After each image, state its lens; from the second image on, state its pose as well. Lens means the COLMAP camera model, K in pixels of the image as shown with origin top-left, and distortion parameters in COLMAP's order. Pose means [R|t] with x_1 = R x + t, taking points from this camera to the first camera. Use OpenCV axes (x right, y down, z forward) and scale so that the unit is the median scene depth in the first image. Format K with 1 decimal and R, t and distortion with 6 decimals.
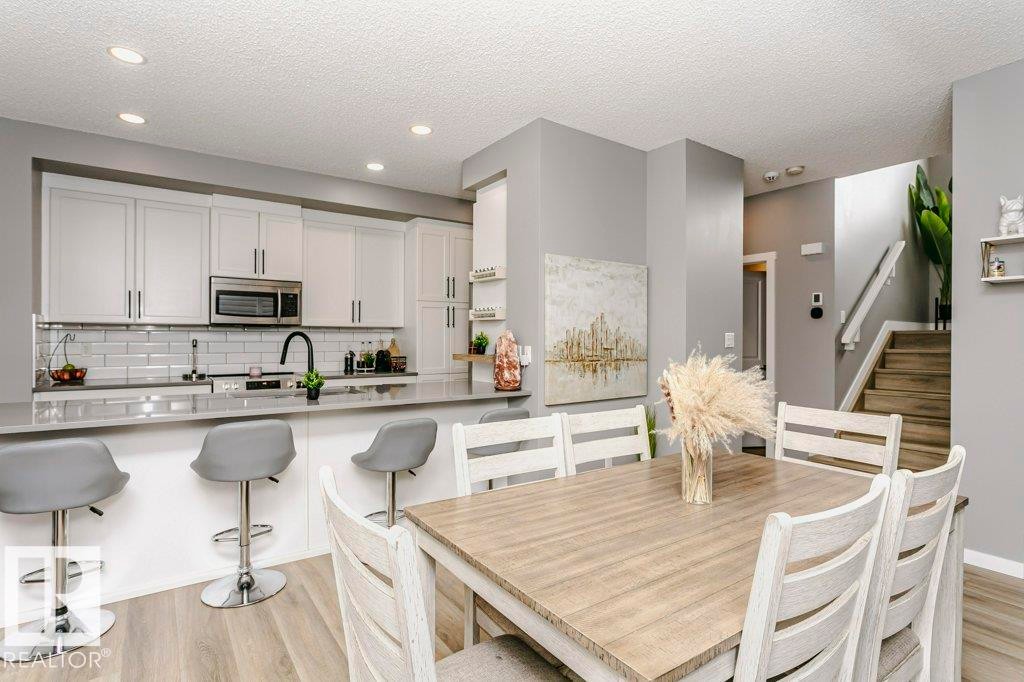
lens RADIAL K [[495.8, 0, 488.9], [0, 495.8, 337.6], [0, 0, 1]] dist [0.010597, 0.000658]
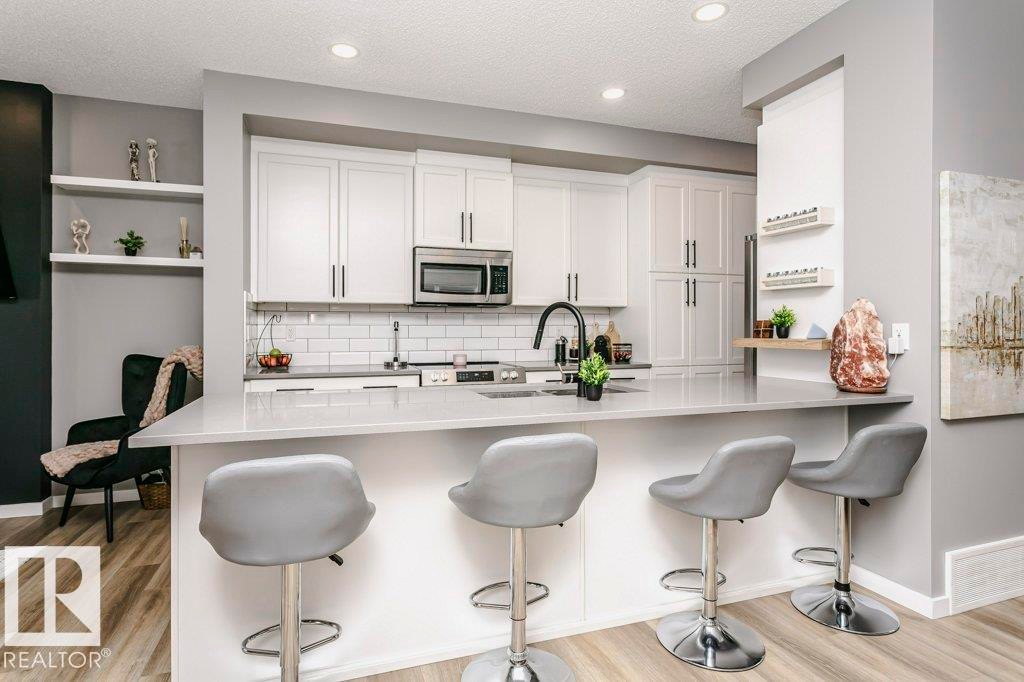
lens RADIAL K [[513.0, 0, 502.9], [0, 513.0, 328.5], [0, 0, 1]] dist [0.005870, 0.000259]
pose [[0.968029, -0.004122, -0.250804, -0.206097], [0.003655, 0.999991, -0.002328, 0.019385], [0.250811, 0.001337, 0.968035, 0.202134]]
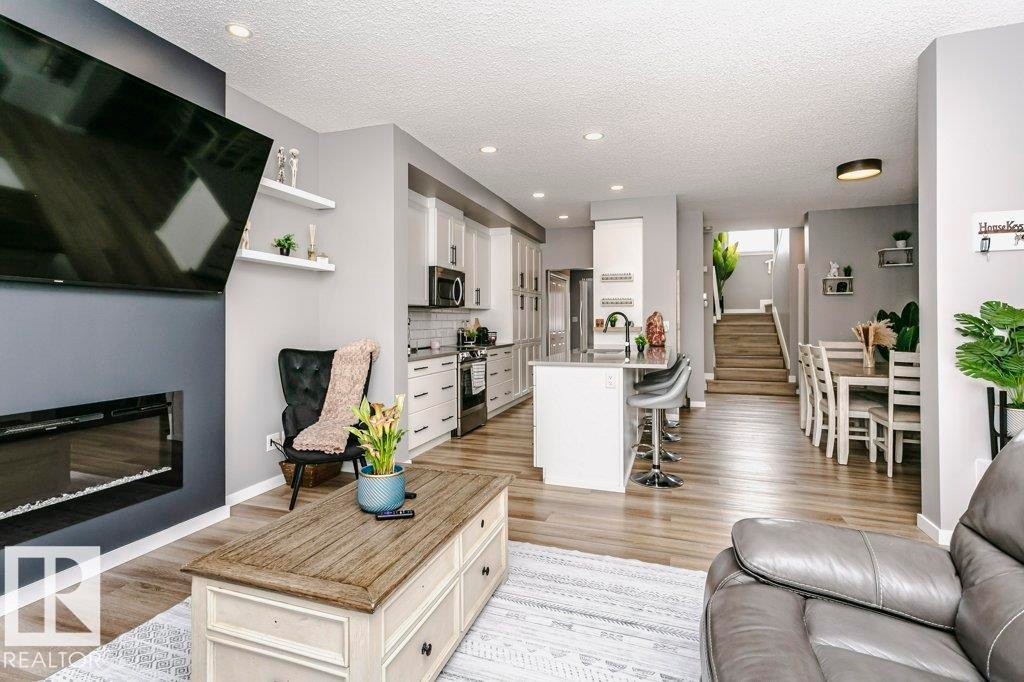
lens RADIAL K [[495.8, 0, 488.9], [0, 495.8, 337.6], [0, 0, 1]] dist [0.010597, 0.000658]
pose [[0.804584, -0.024684, 0.593326, -1.228712], [0.003749, 0.999327, 0.036492, 0.007893], [-0.593827, -0.027137, 0.804135, -0.042911]]
